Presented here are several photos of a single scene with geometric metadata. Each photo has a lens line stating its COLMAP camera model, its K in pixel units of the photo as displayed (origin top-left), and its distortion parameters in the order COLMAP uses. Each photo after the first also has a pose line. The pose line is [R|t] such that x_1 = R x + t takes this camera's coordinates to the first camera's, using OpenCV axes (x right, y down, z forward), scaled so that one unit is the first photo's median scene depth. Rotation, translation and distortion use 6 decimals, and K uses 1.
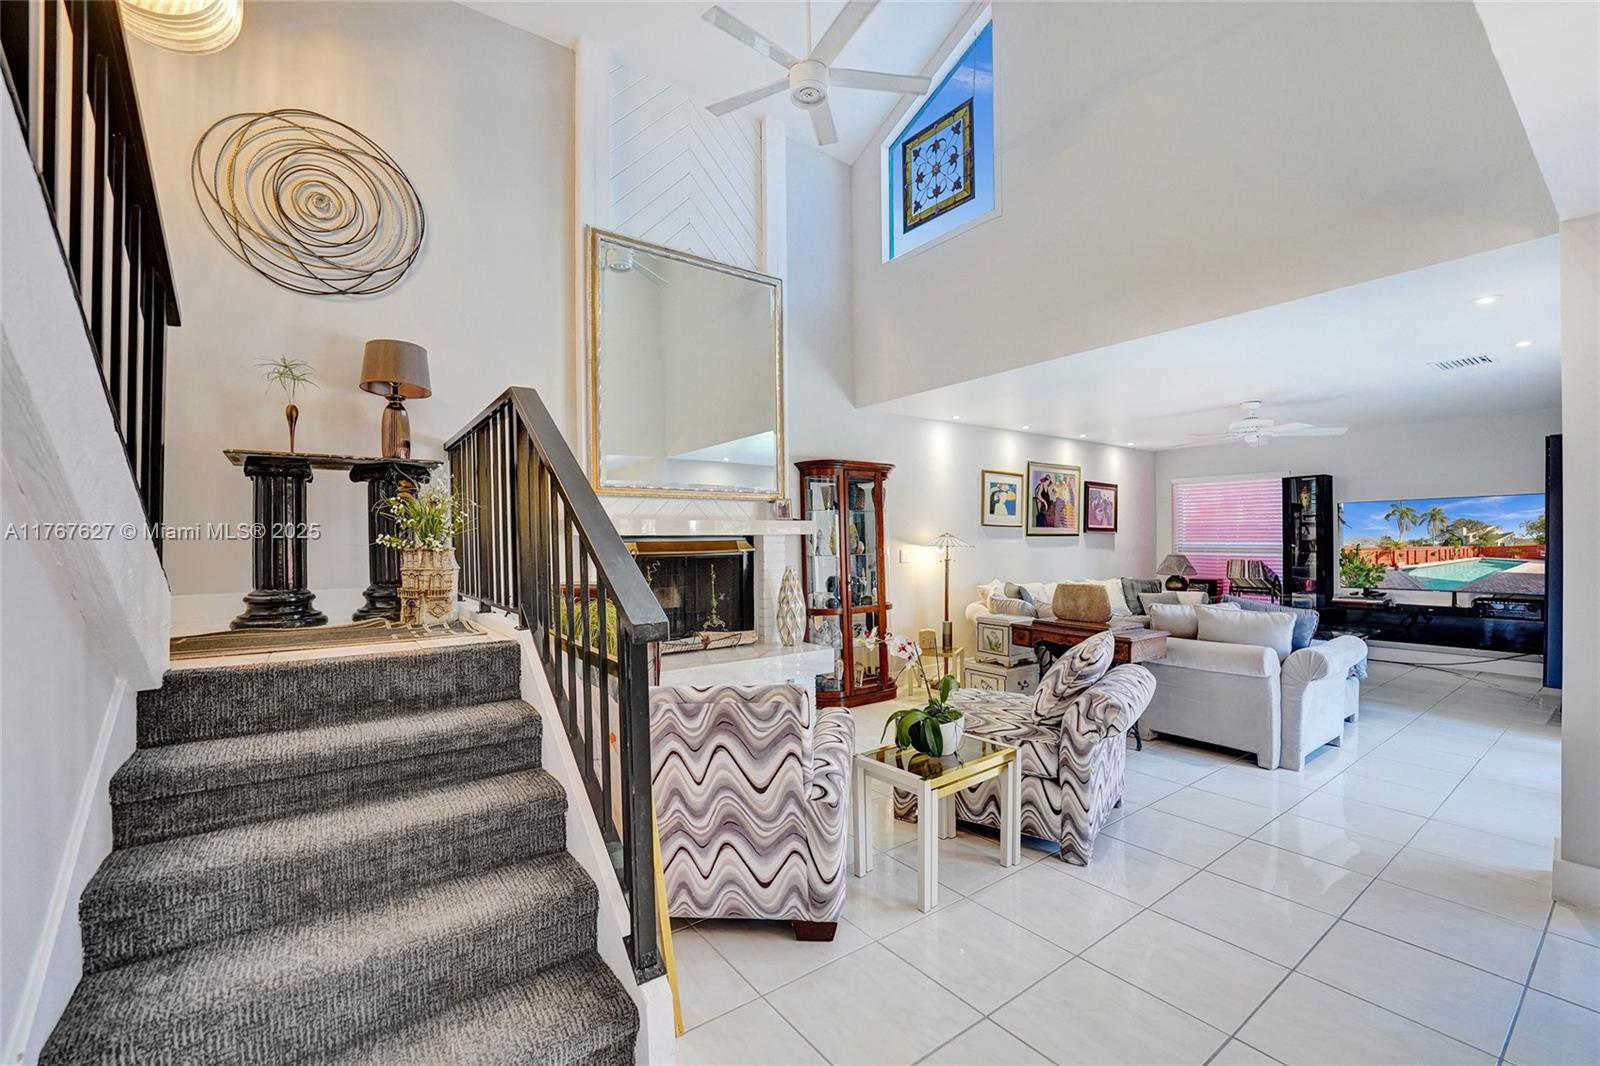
lens RADIAL K [[670.9, 0, 794.6], [0, 670.9, 542.0], [0, 0, 1]] dist [-0.019583, -0.000188]
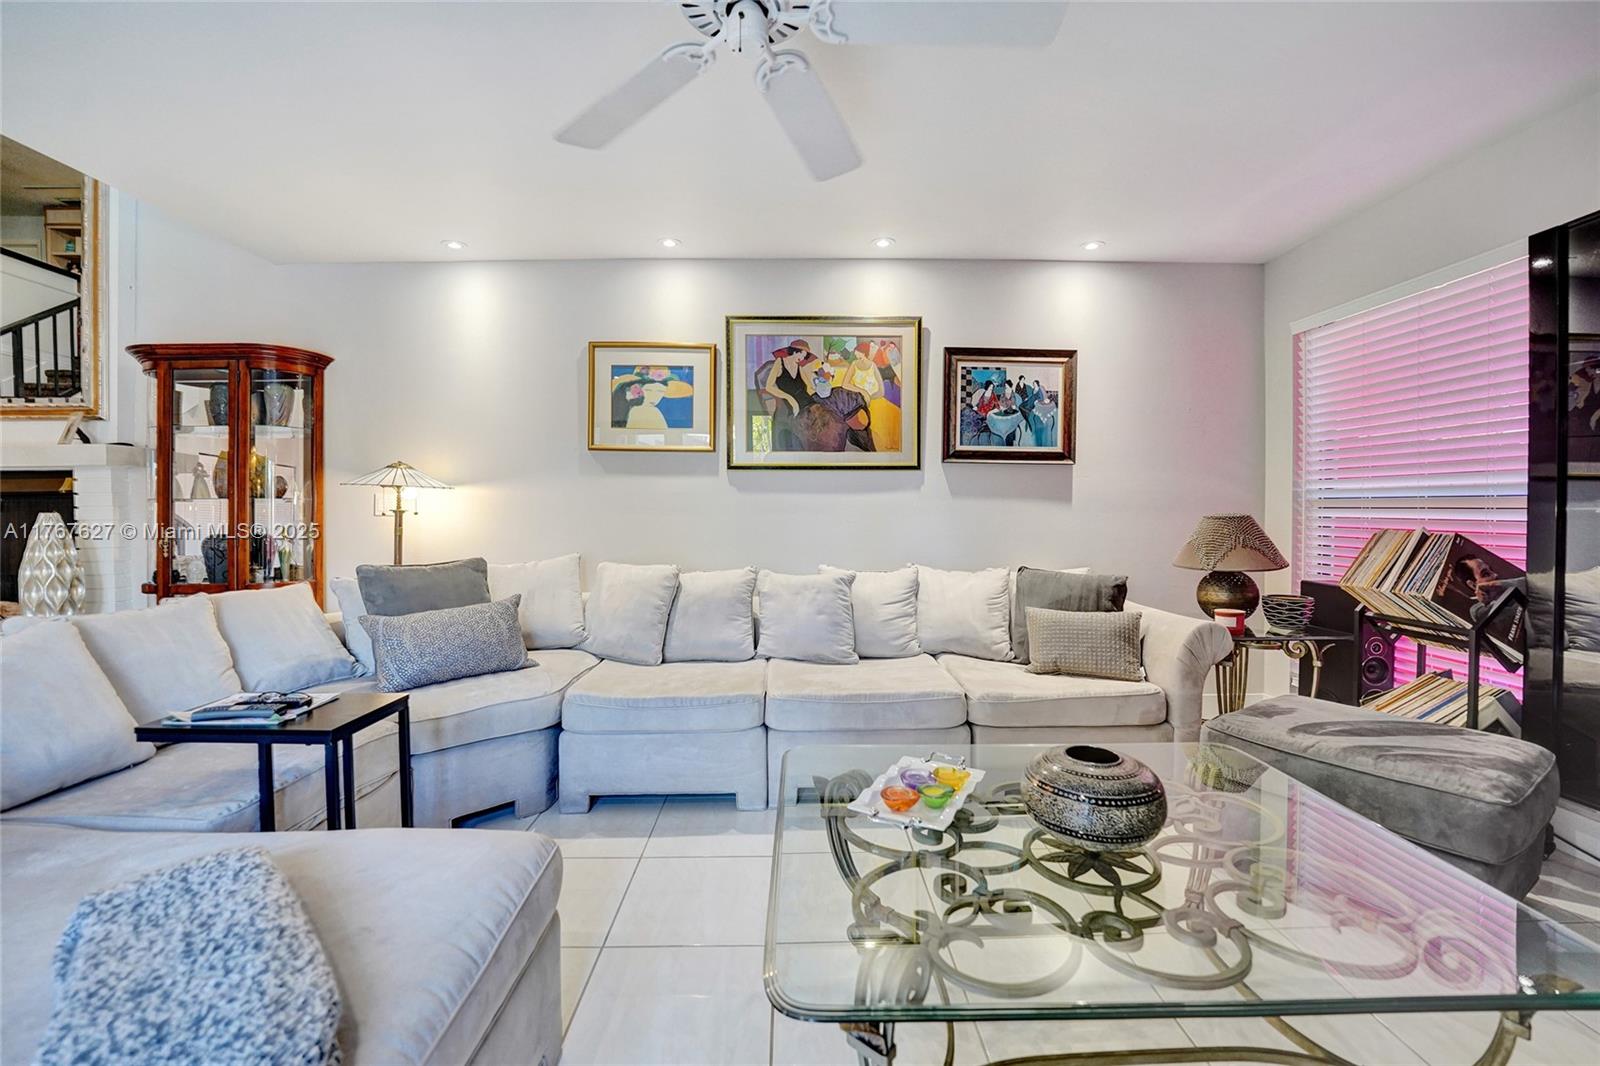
lens RADIAL K [[674.9, 0, 799.2], [0, 674.9, 529.3], [0, 0, 1]] dist [-0.022278, 0.001932]
pose [[0.811967, 0.021279, -0.583315, 0.952479], [-0.006609, 0.999606, 0.027266, 0.028754], [0.583666, -0.018284, 0.811788, 0.884693]]
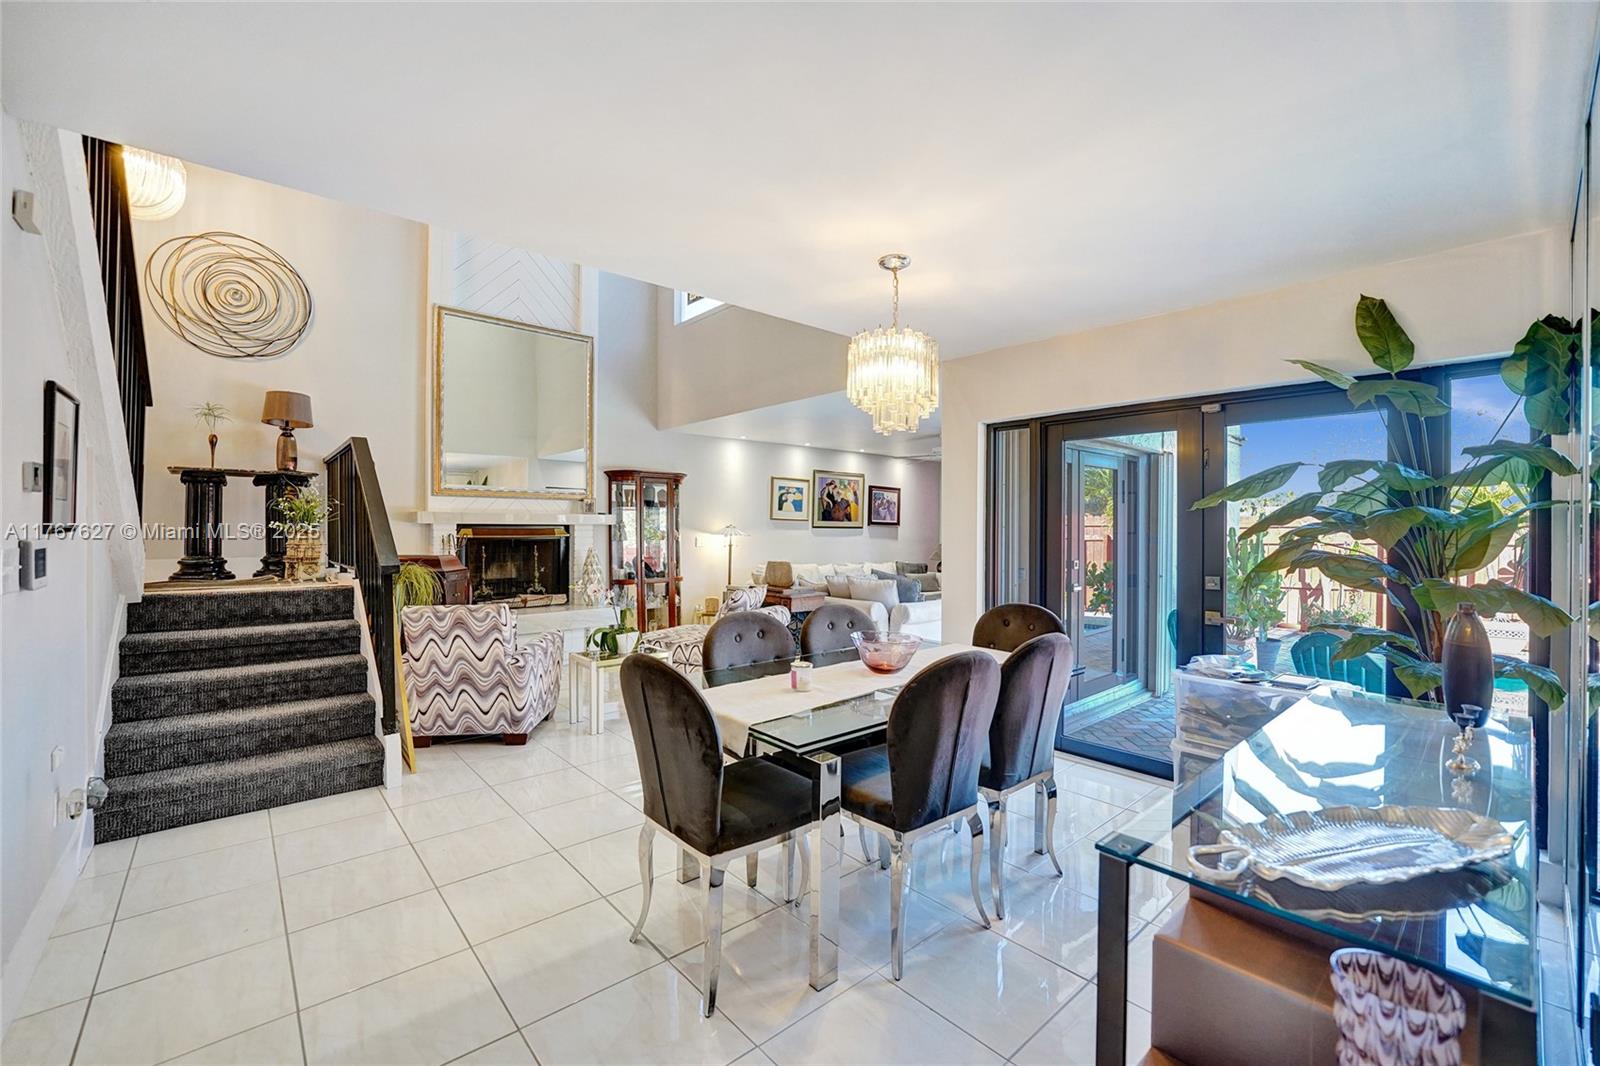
lens RADIAL K [[674.9, 0, 794.7], [0, 674.9, 524.3], [0, 0, 1]] dist [-0.022278, 0.001932]
pose [[0.996185, 0.013749, 0.086172, 0.282826], [-0.012863, 0.999859, -0.010824, -0.002103], [-0.086308, 0.009674, 0.996222, -0.403718]]
